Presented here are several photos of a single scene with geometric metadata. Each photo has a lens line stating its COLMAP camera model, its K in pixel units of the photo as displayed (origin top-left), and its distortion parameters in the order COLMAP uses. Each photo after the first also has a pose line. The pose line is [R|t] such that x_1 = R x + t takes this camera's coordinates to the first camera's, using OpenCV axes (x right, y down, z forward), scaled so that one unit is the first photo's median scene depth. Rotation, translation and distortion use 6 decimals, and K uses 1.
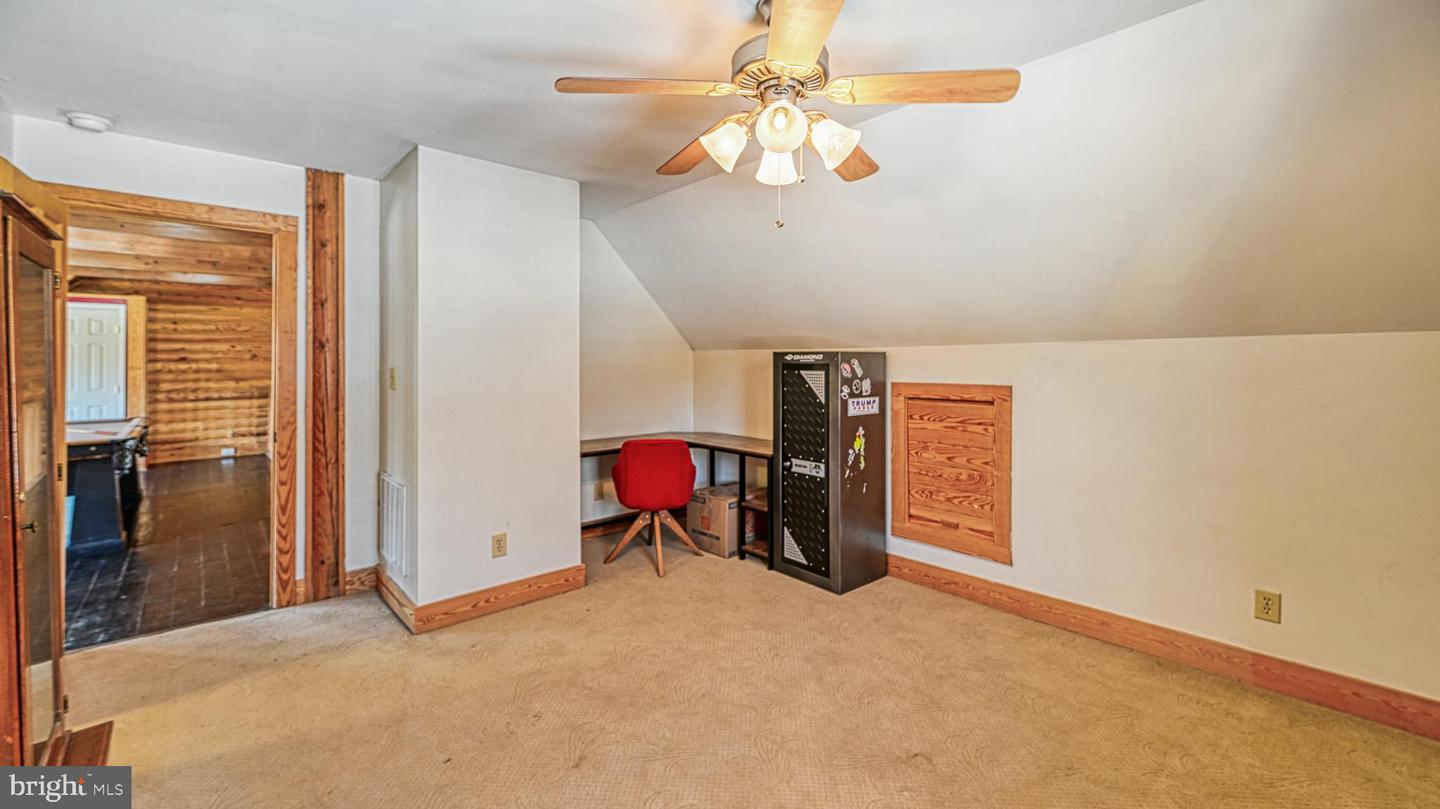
lens RADIAL K [[584.1, 0, 727.8], [0, 584.1, 368.0], [0, 0, 1]] dist [-0.000114, -0.000001]
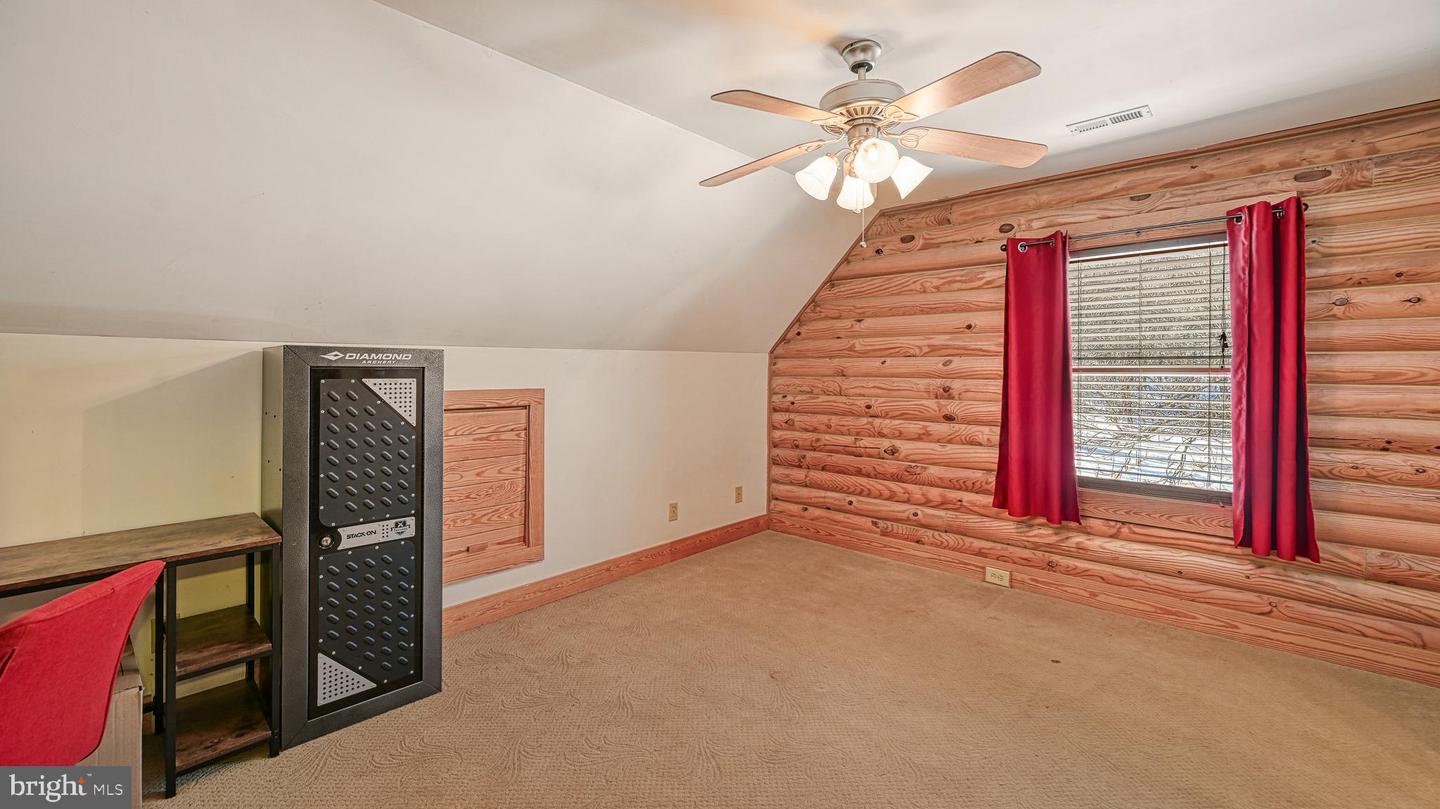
lens RADIAL K [[584.1, 0, 727.8], [0, 584.1, 368.0], [0, 0, 1]] dist [-0.000114, -0.000001]
pose [[-0.089935, 0.000722, 0.995947, -0.536461], [0.007344, 0.999973, -0.000062, -0.004054], [-0.995921, 0.007308, -0.089938, 0.692865]]
